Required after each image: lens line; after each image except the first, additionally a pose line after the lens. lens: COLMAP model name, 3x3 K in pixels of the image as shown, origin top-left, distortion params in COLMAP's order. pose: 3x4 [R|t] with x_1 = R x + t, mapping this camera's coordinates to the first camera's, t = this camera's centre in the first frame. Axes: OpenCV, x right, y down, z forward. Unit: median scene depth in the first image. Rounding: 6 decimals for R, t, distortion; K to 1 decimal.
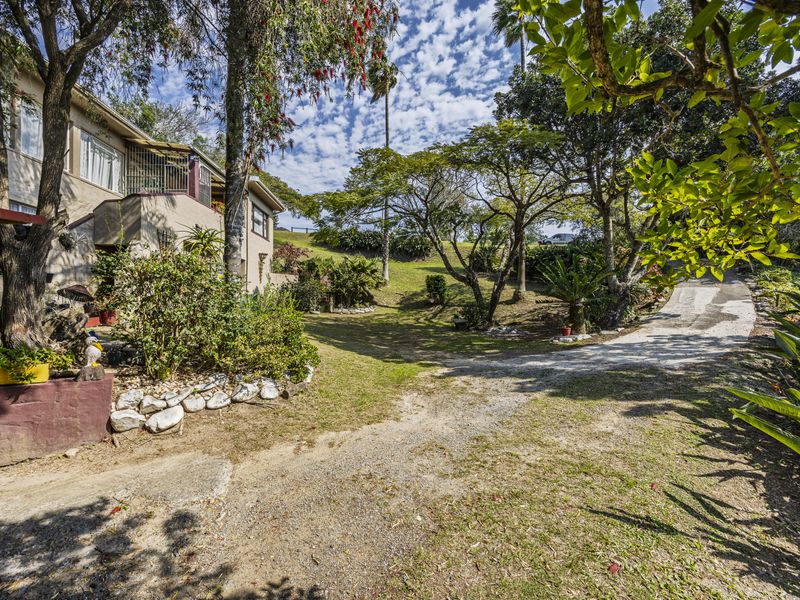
lens RADIAL K [[344.4, 0, 401.2], [0, 344.4, 301.8], [0, 0, 1]] dist [0.001631, 0.000131]
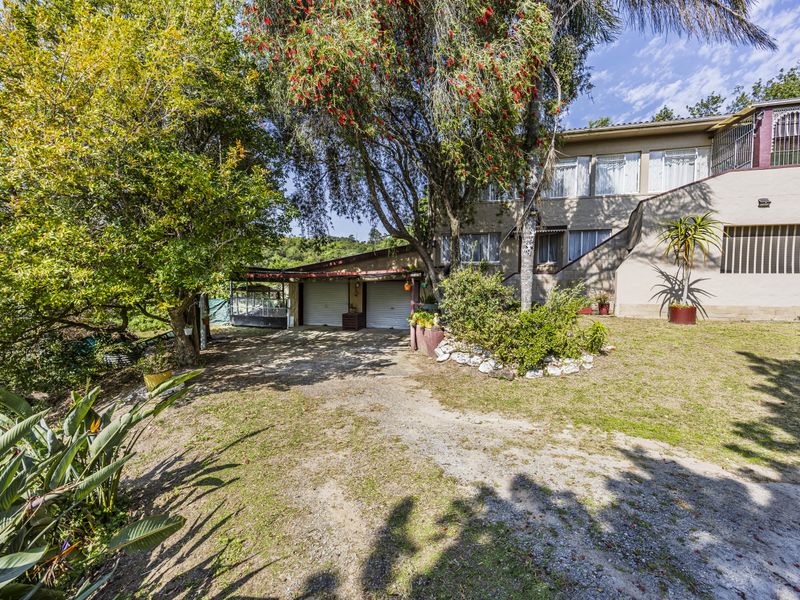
lens RADIAL K [[339.0, 0, 400.0], [0, 339.0, 300.0], [0, 0, 1]] dist [-0.002990, -0.000346]
pose [[-0.336601, 0.034136, -0.941028, 0.616258], [-0.000049, 0.999342, 0.036269, -0.033436], [0.941647, 0.012254, -0.336378, 0.706373]]
